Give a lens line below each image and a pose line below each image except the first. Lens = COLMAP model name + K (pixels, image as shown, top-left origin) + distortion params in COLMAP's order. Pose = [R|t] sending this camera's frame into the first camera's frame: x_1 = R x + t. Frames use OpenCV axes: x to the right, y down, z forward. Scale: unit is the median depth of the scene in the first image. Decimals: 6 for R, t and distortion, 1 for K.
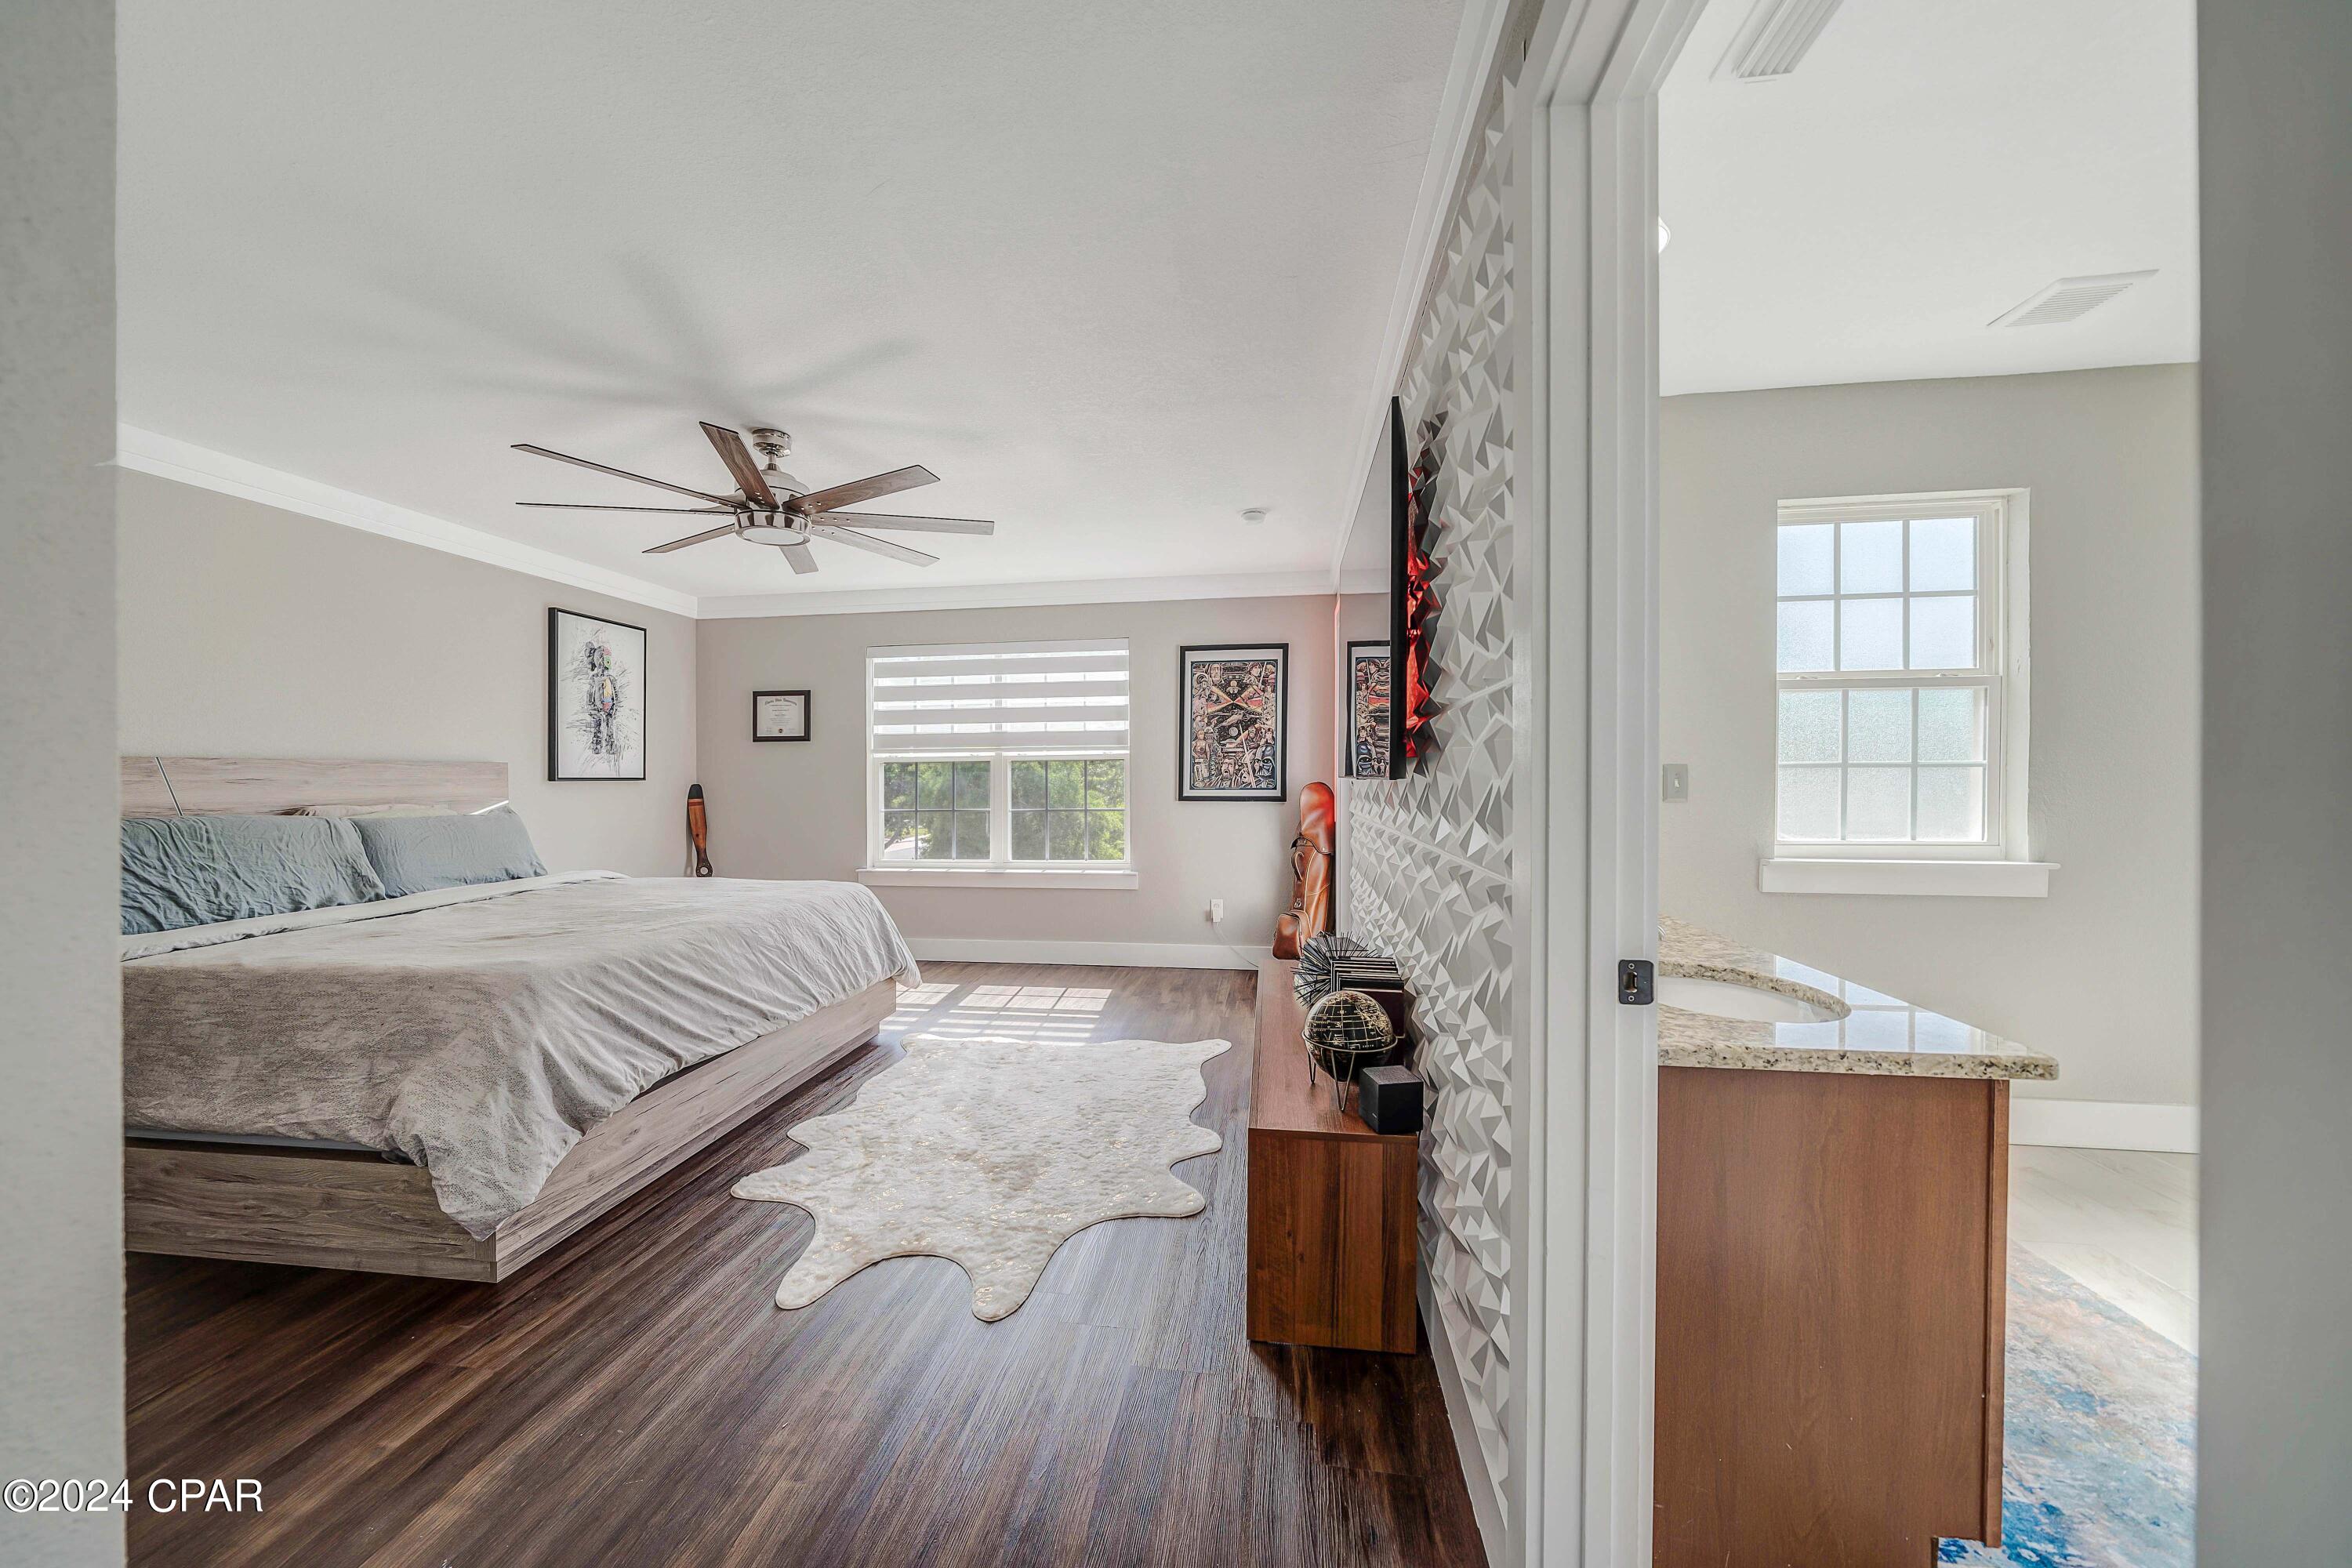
lens RADIAL K [[817.3, 0, 1158.9], [0, 817.3, 775.3], [0, 0, 1]] dist [-0.001047, 0.000004]
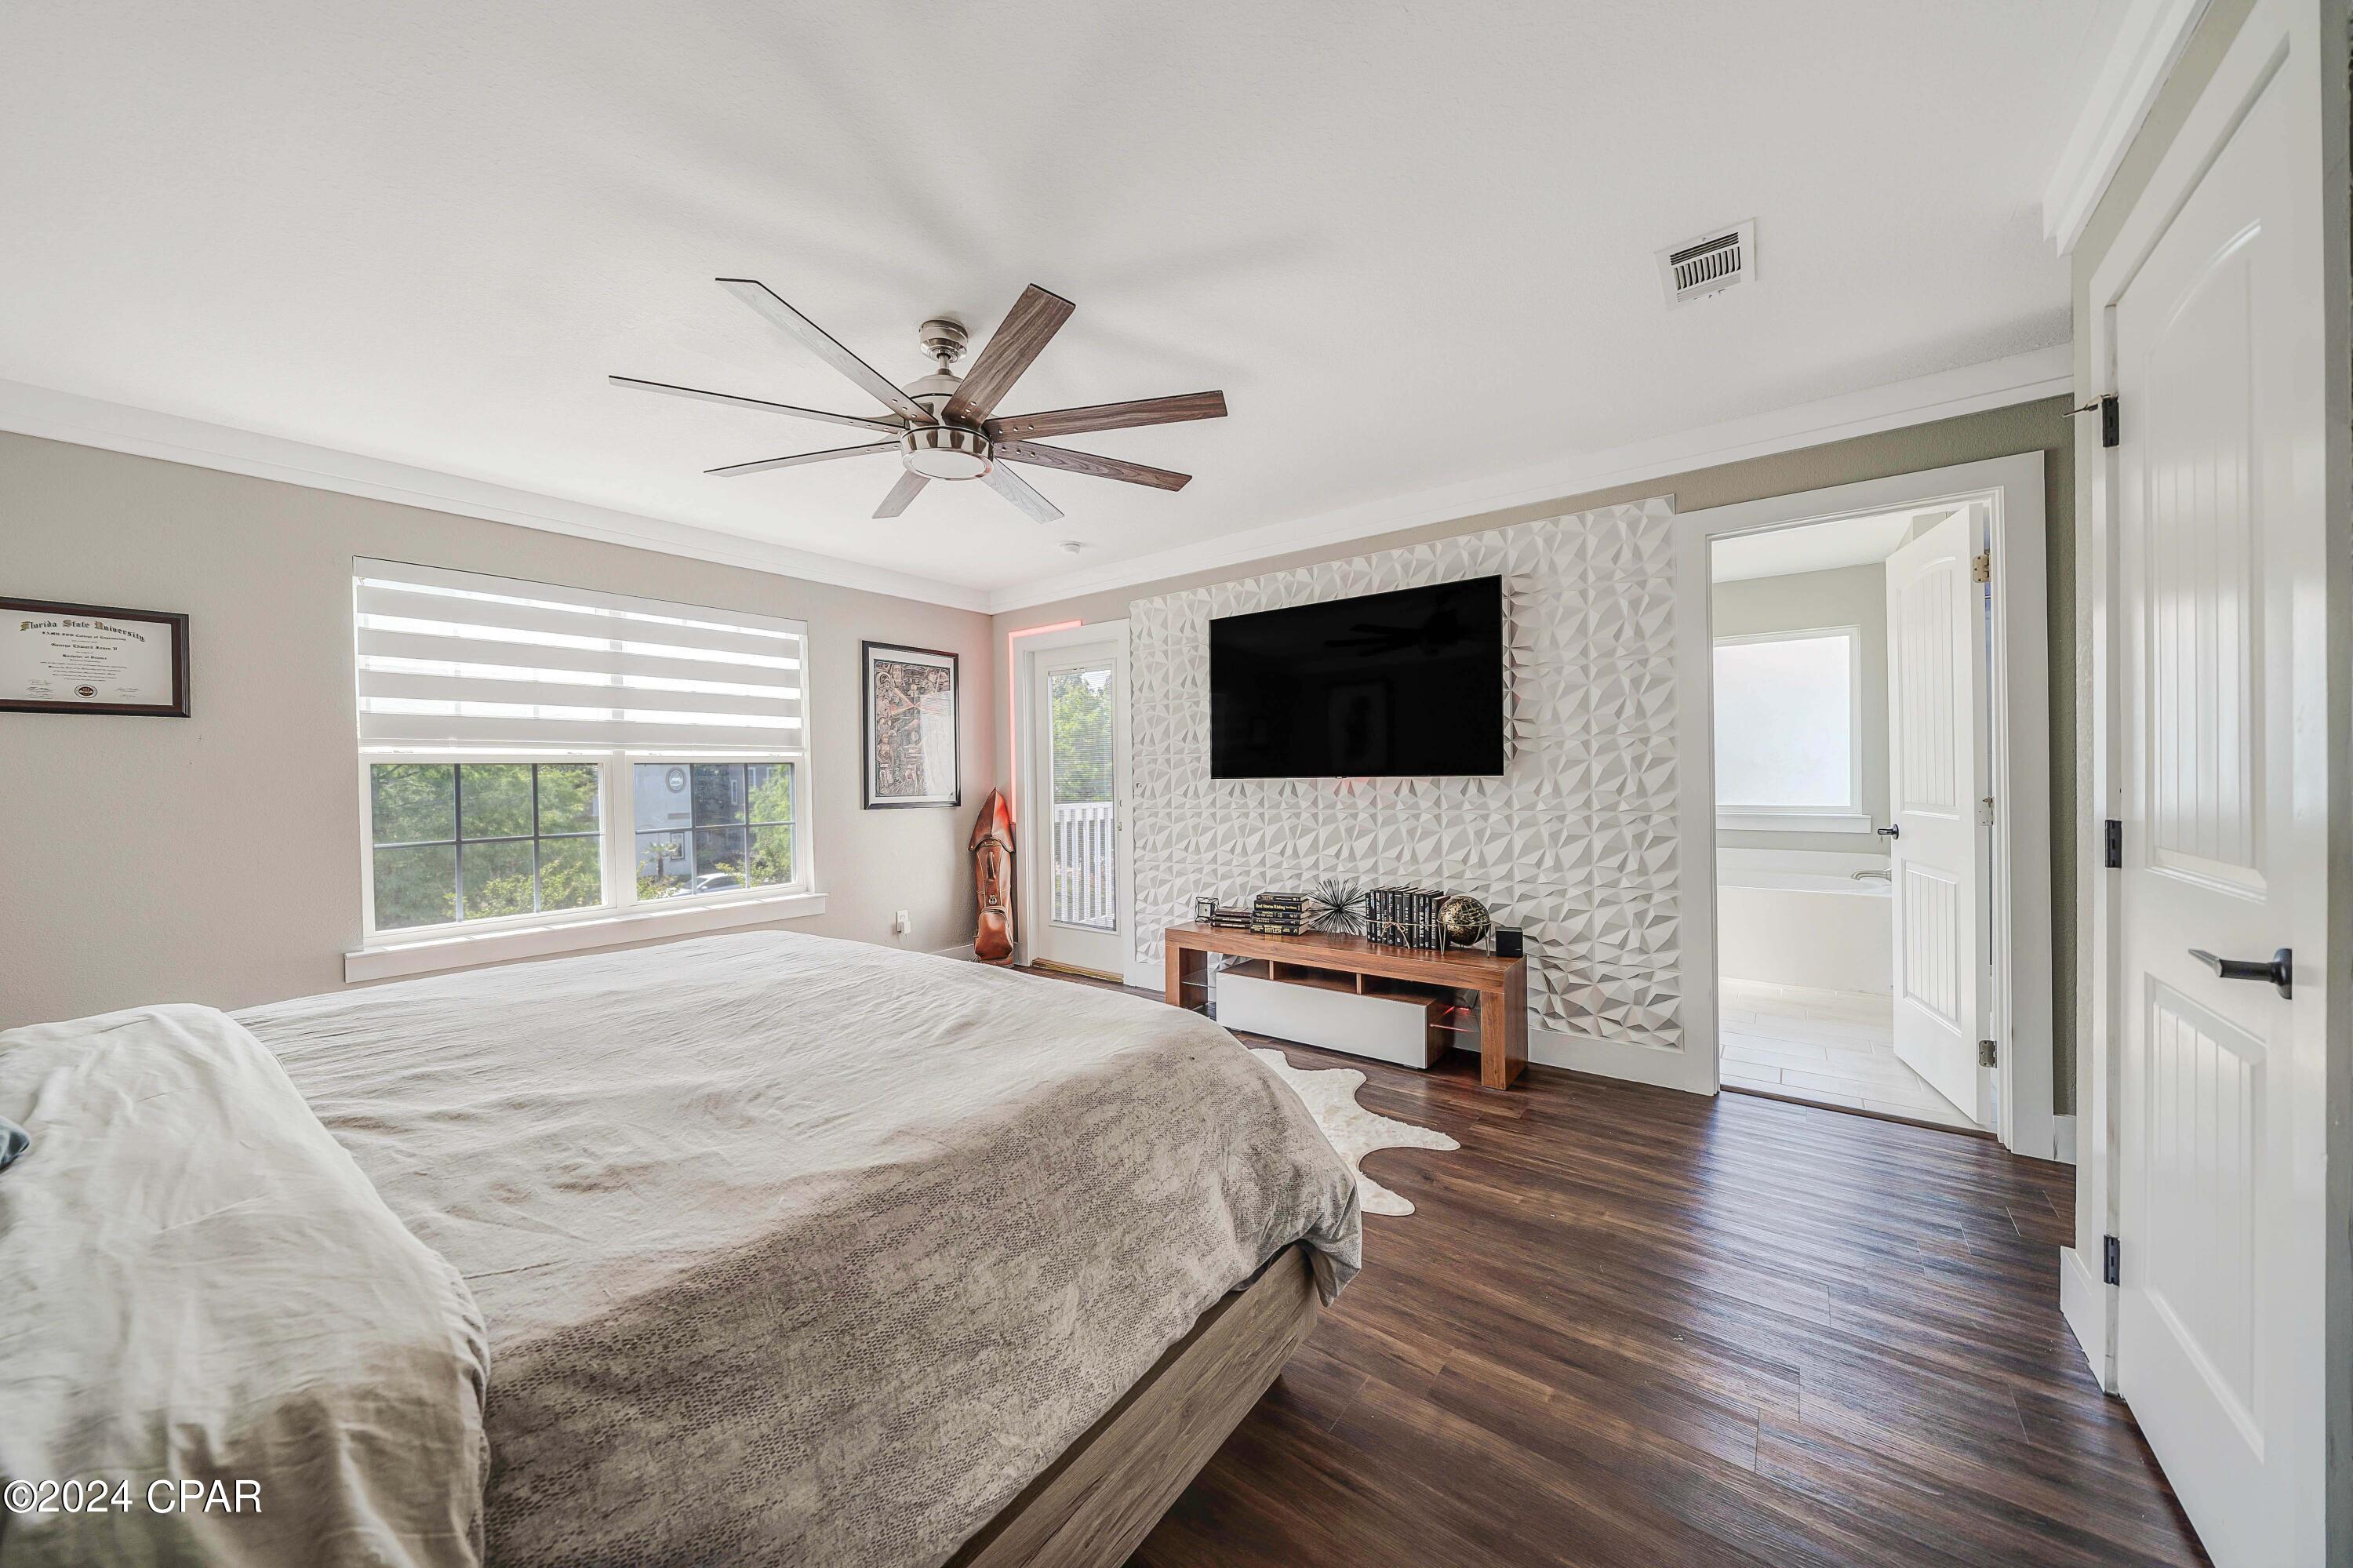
lens RADIAL K [[817.7, 0, 1157.4], [0, 817.7, 786.3], [0, 0, 1]] dist [-0.001047, 0.000004]
pose [[0.490425, -0.009517, 0.871431, -0.613302], [0.011633, 0.999923, 0.004374, 0.005161], [-0.871406, 0.007992, 0.490498, 0.265926]]
